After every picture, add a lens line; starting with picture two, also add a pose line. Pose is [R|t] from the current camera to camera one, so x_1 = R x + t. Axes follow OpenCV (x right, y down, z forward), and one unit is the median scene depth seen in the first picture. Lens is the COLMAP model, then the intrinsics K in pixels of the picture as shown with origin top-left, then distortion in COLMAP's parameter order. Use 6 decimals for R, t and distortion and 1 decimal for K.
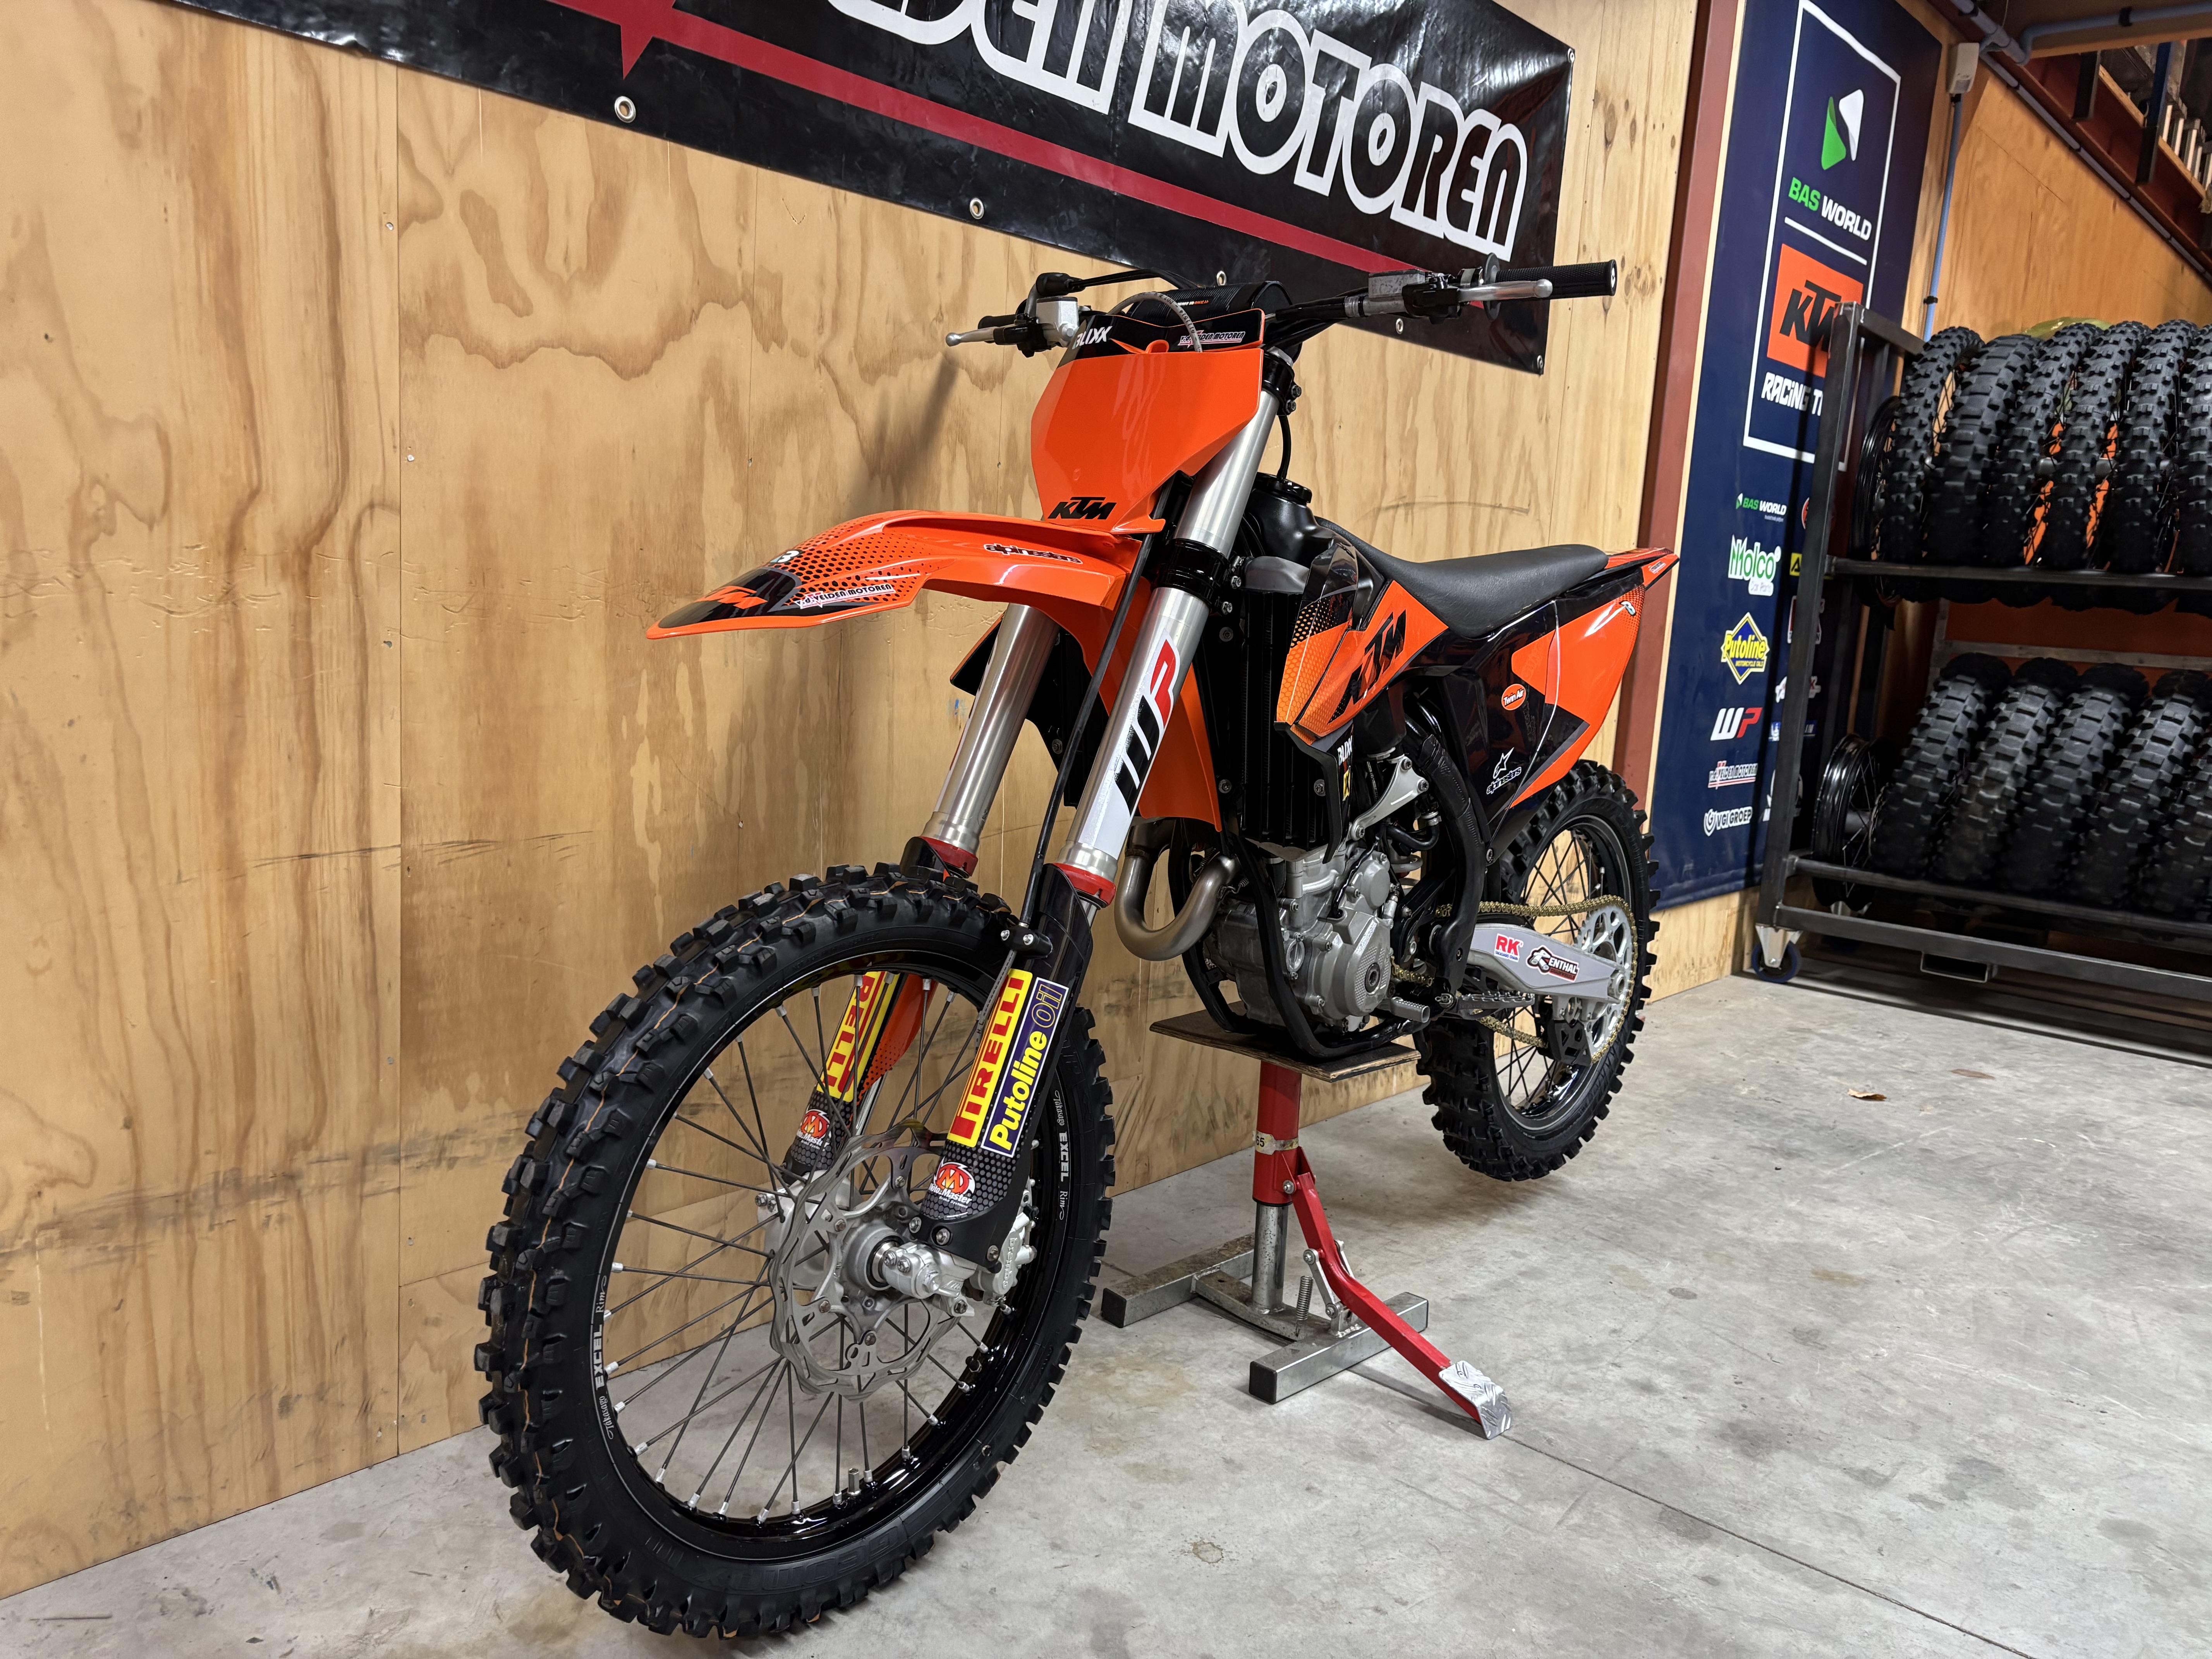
lens RADIAL K [[1684.9, 0, 1123.9], [0, 1684.9, 821.6], [0, 0, 1]] dist [0.033330, -0.034556]
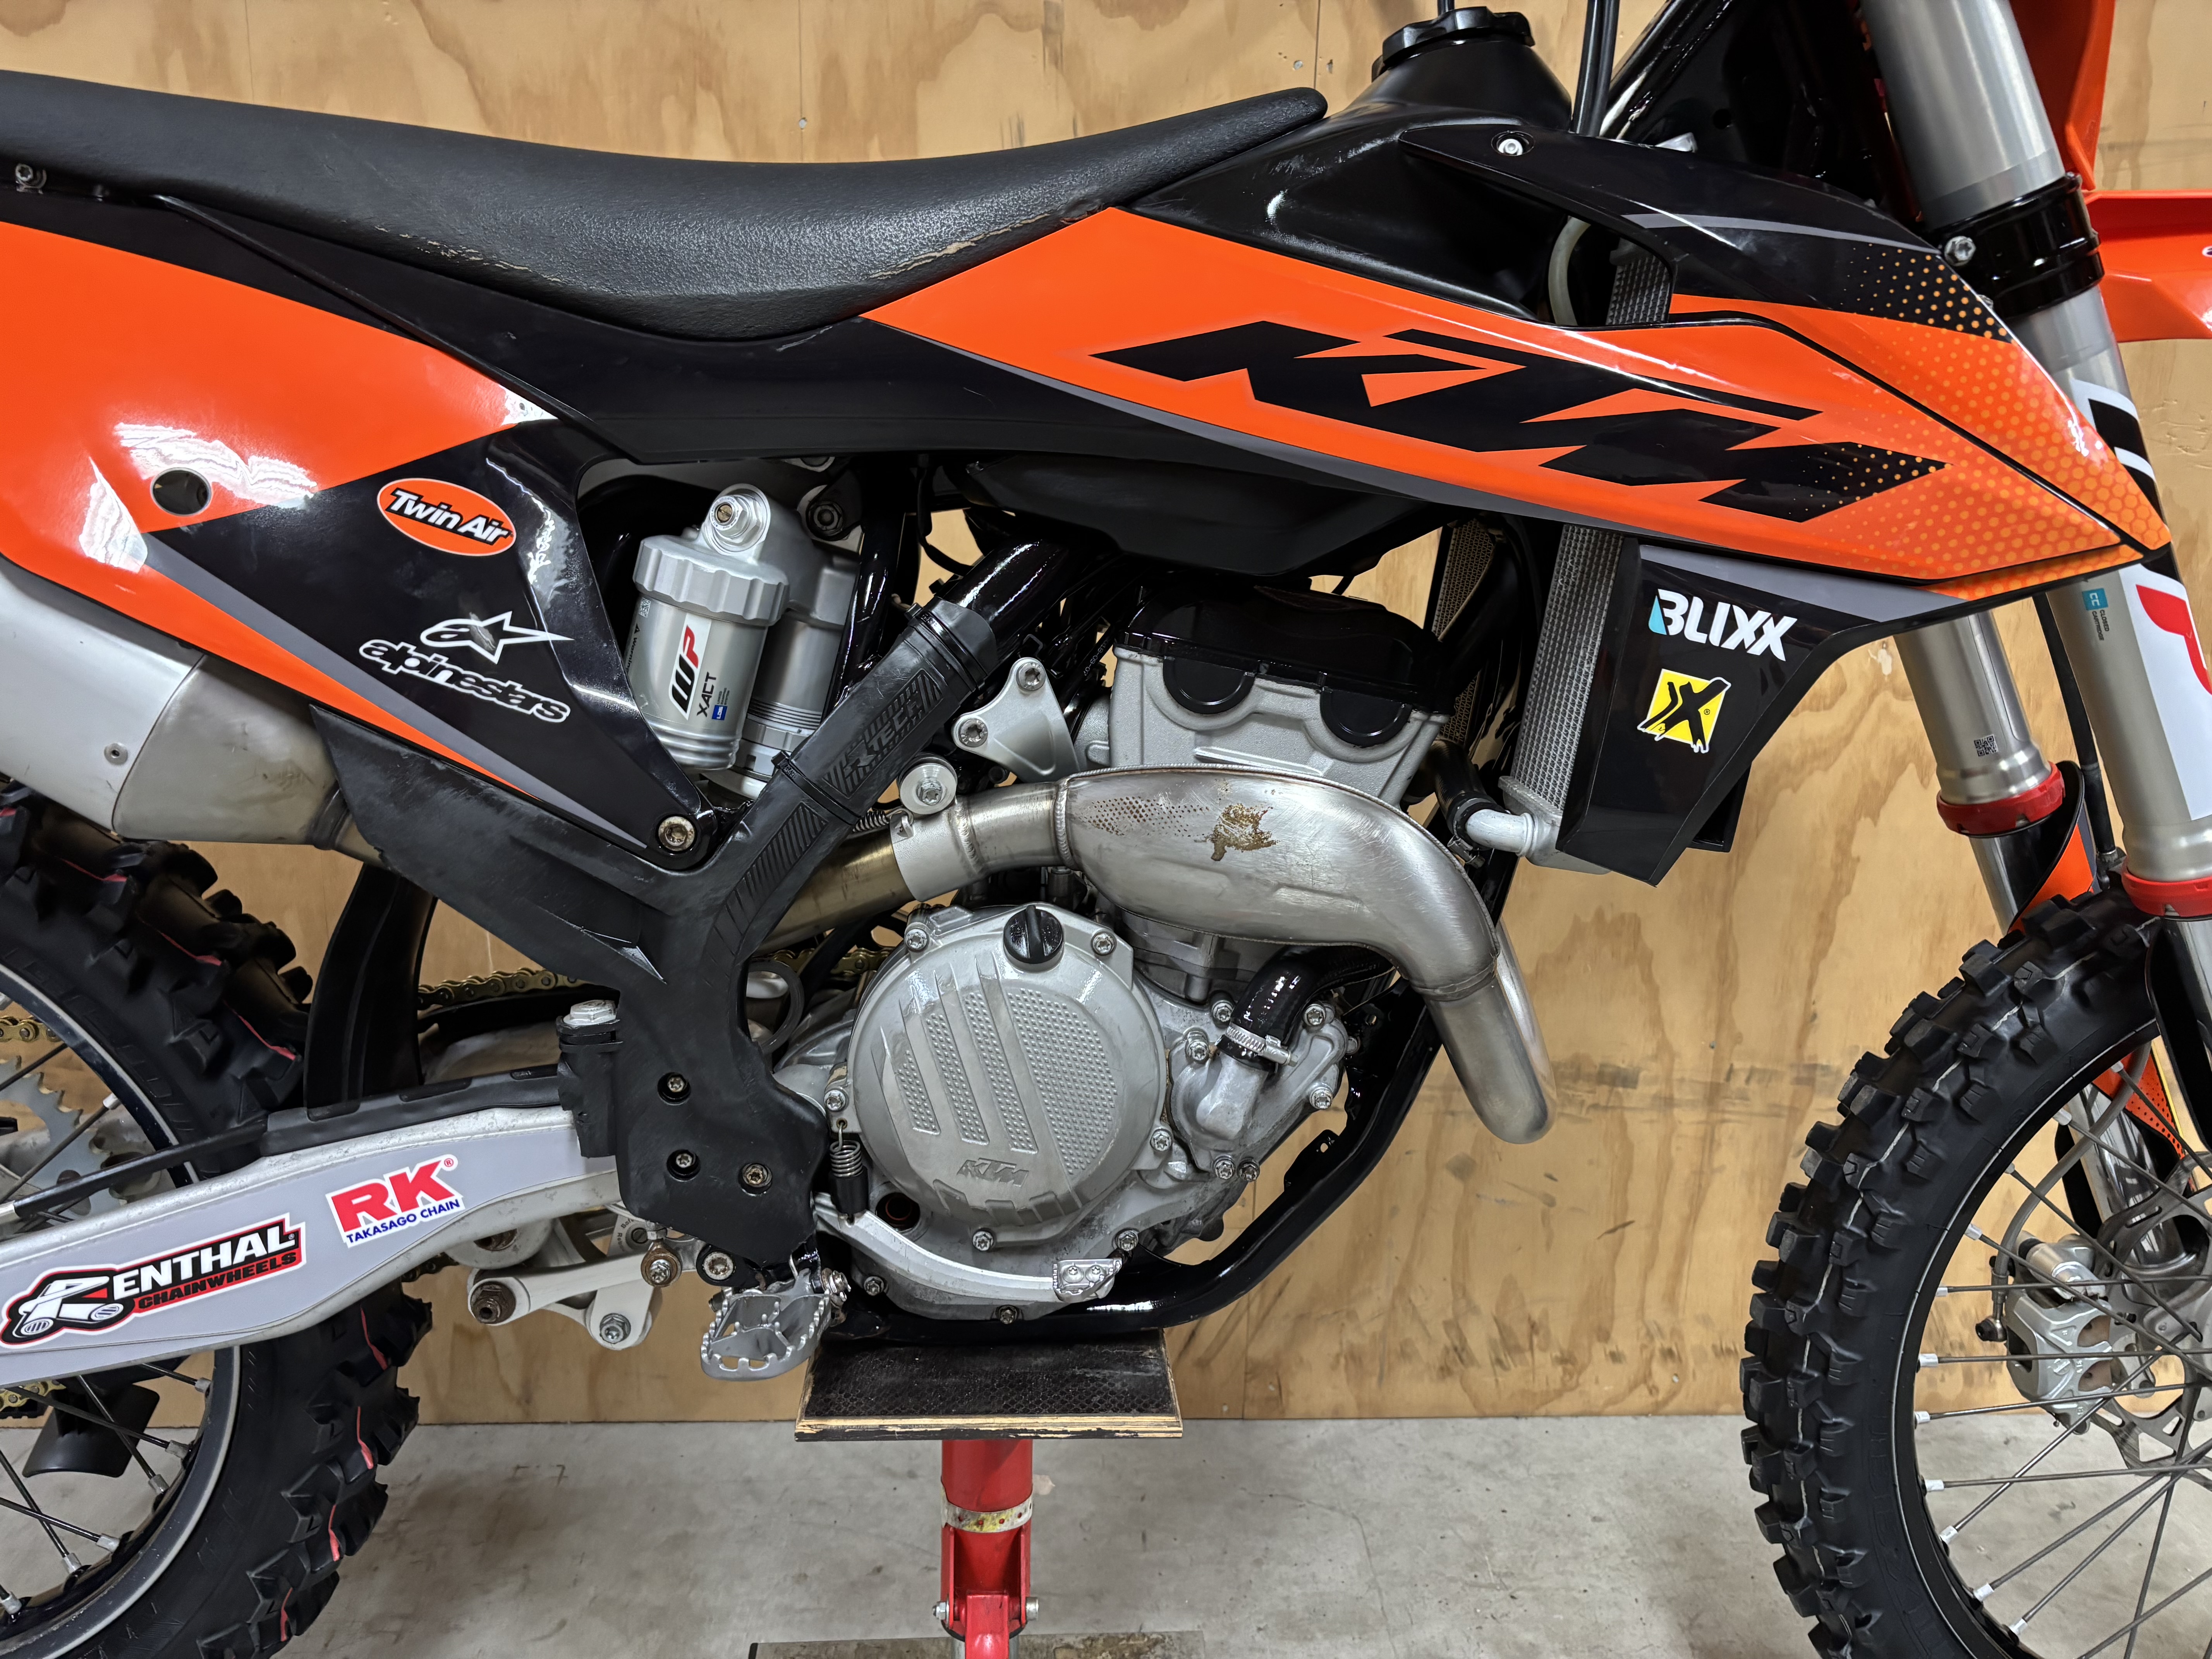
lens RADIAL K [[1684.9, 0, 1102.3], [0, 1684.9, 839.2], [0, 0, 1]] dist [0.033330, -0.034556]
pose [[0.698854, 0.122777, -0.704648, 0.496760], [-0.088691, 0.992429, 0.084957, -0.033576], [0.709744, 0.003123, 0.704452, 0.773970]]
